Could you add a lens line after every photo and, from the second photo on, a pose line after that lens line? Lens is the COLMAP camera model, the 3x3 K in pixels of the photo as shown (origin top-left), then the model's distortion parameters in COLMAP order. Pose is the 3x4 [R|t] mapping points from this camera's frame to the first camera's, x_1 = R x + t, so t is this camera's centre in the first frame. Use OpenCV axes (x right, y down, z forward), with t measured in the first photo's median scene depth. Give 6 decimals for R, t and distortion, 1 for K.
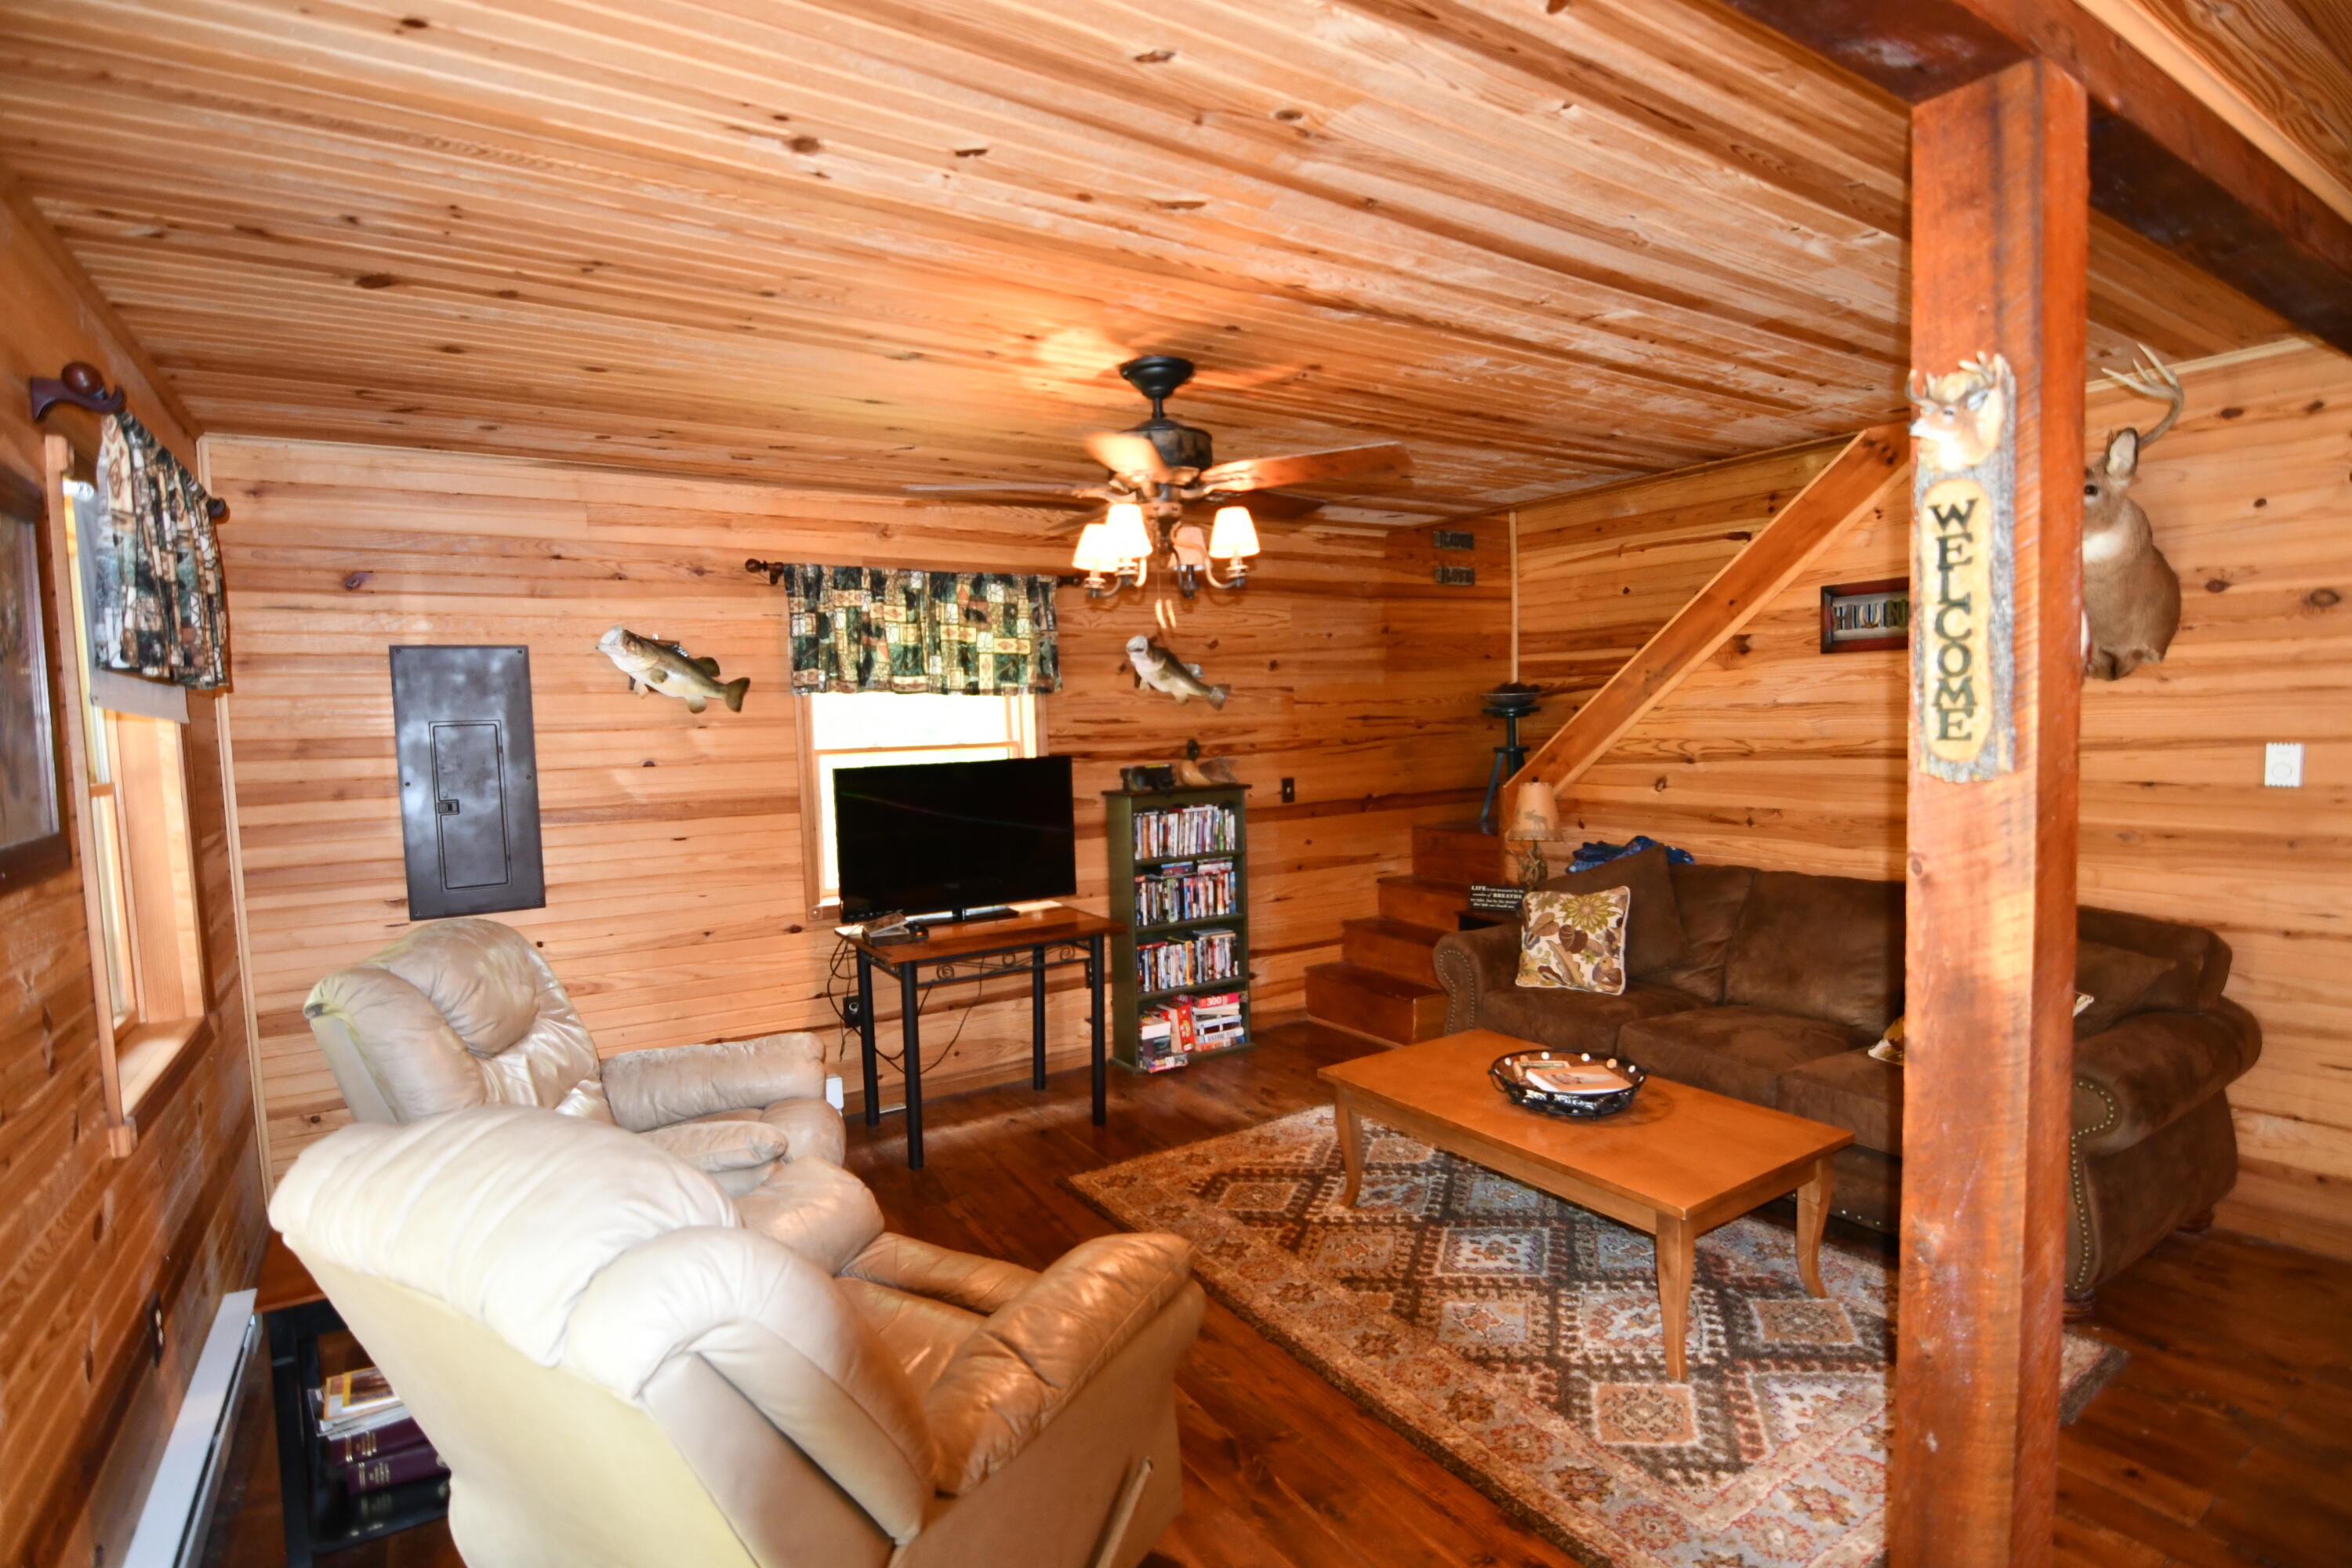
lens RADIAL K [[1141.1, 0, 1167.6], [0, 1141.1, 790.9], [0, 0, 1]] dist [-0.002326, -0.011485]
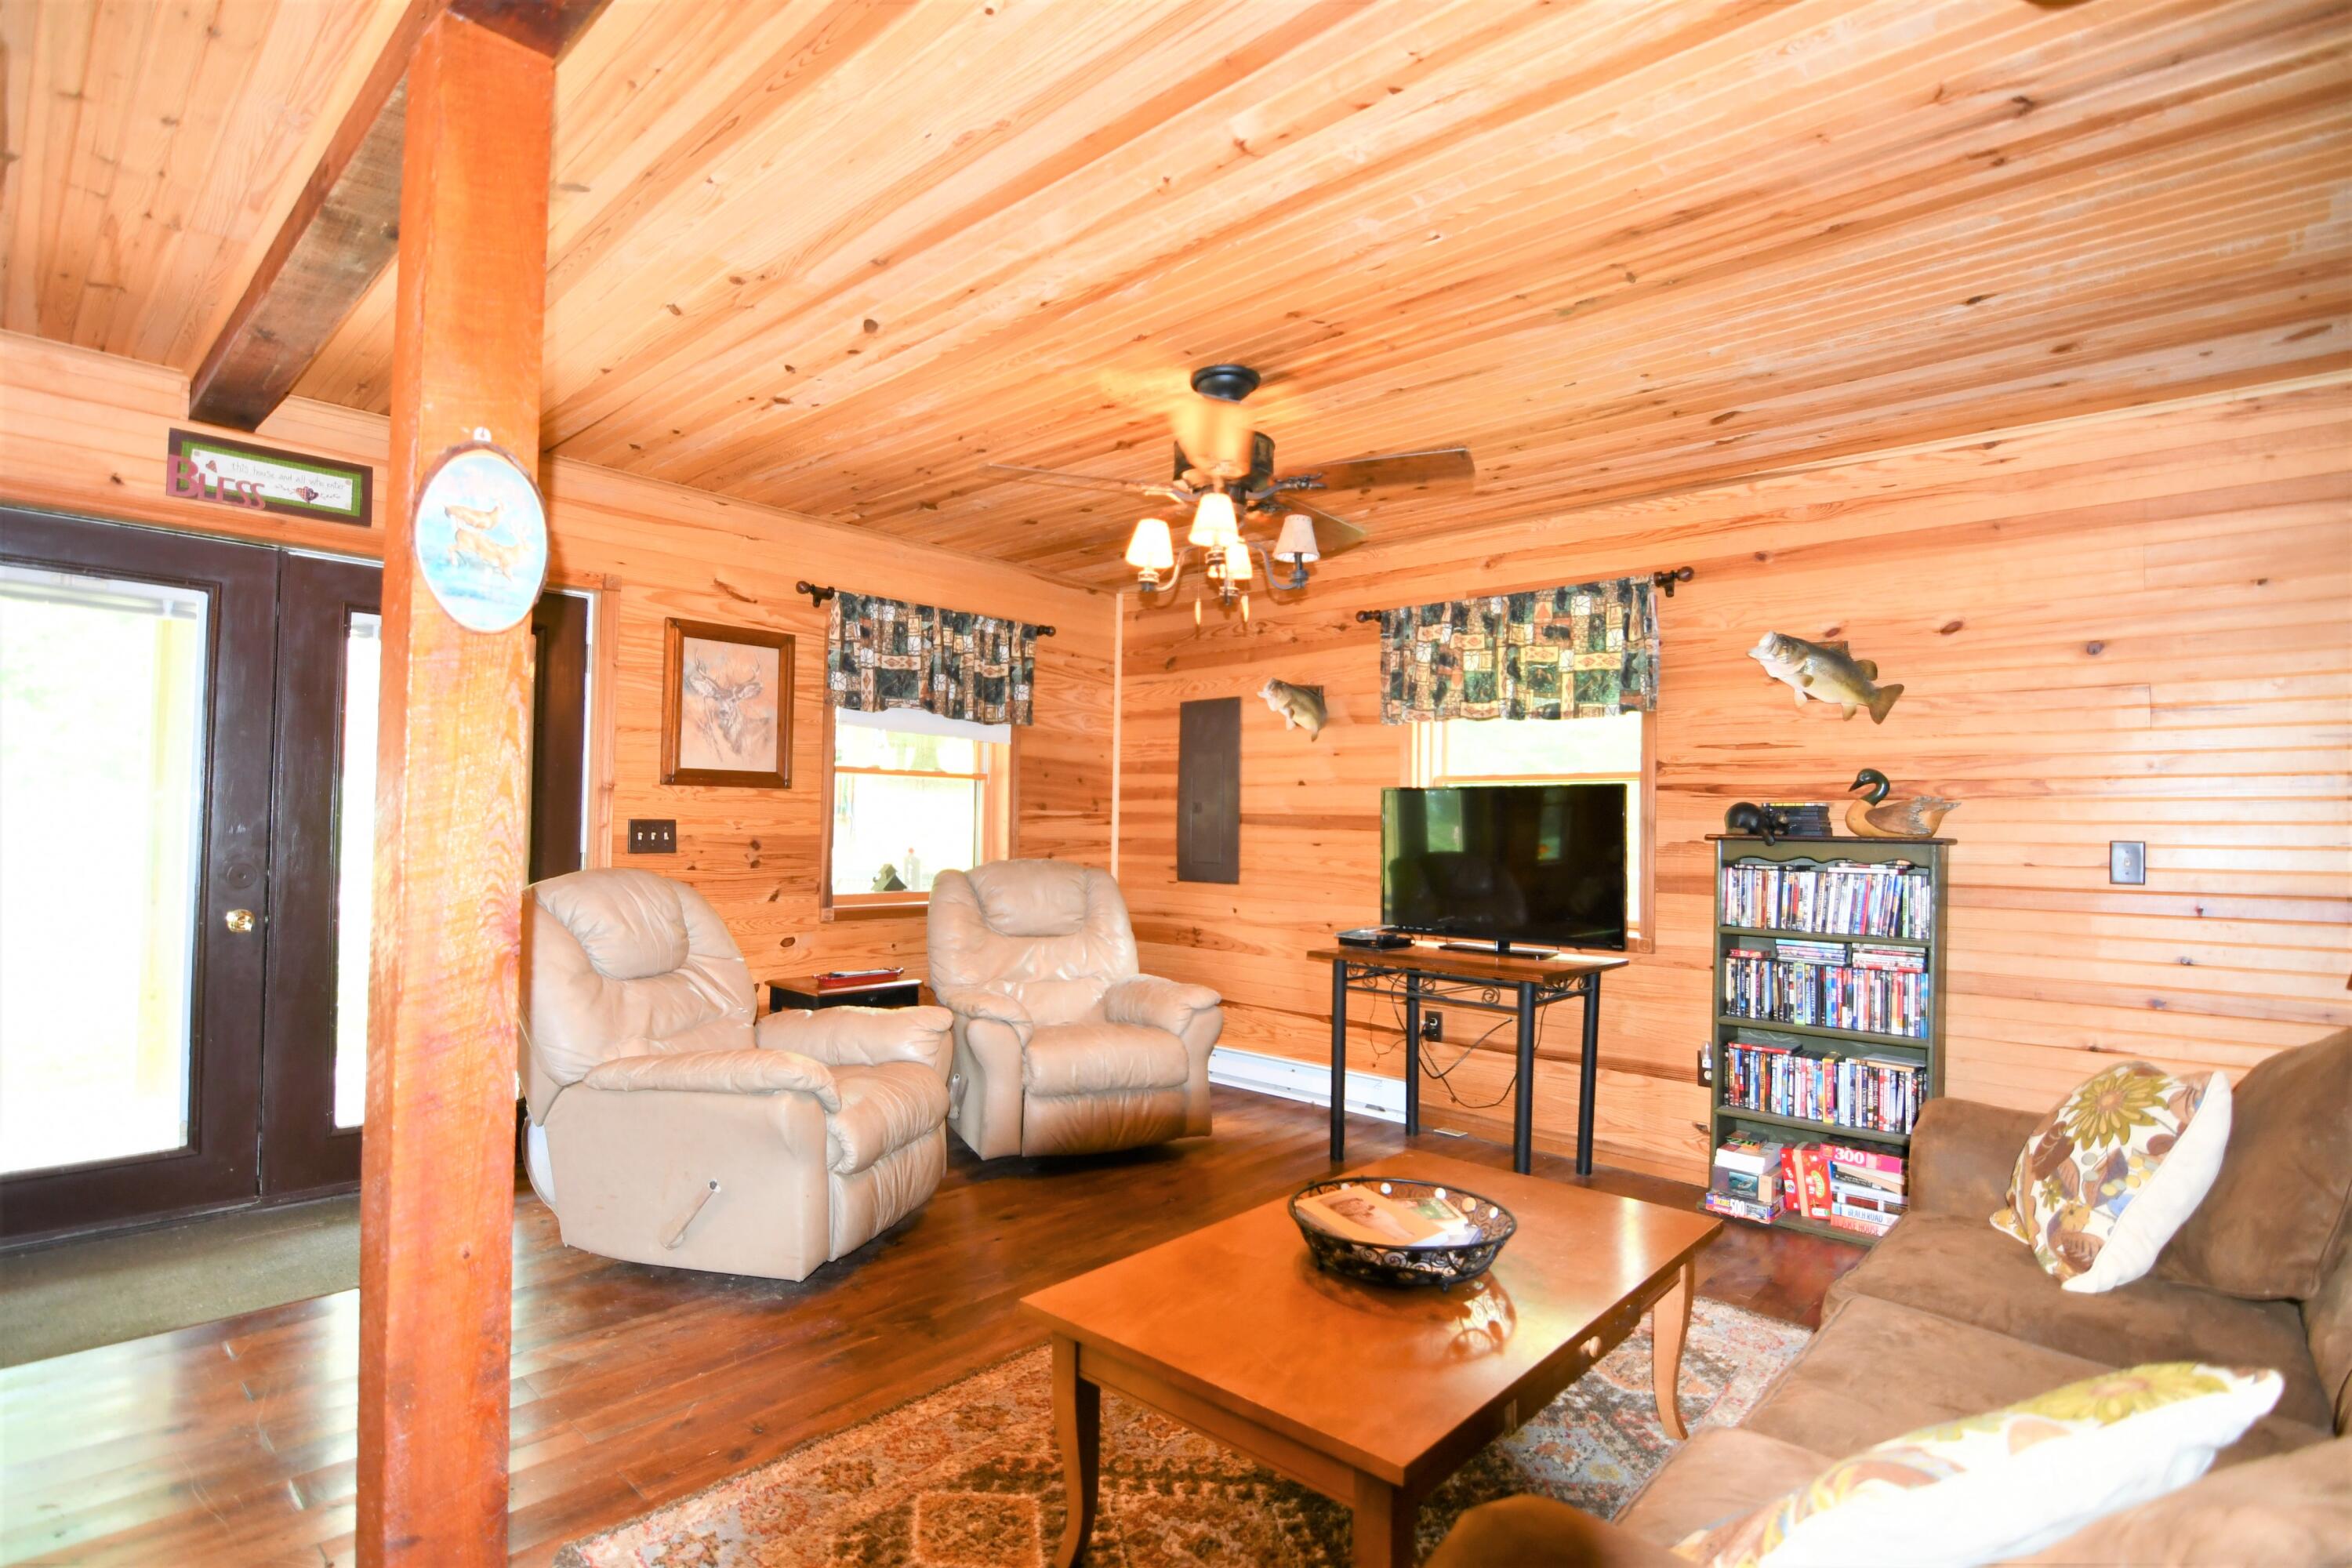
lens RADIAL K [[1141.1, 0, 1167.6], [0, 1141.1, 790.9], [0, 0, 1]] dist [-0.002326, -0.011485]
pose [[0.249041, 0.001994, -0.968491, 0.652919], [-0.089377, 0.995778, -0.020933, 0.022305], [0.964360, 0.091774, 0.248168, 0.473711]]
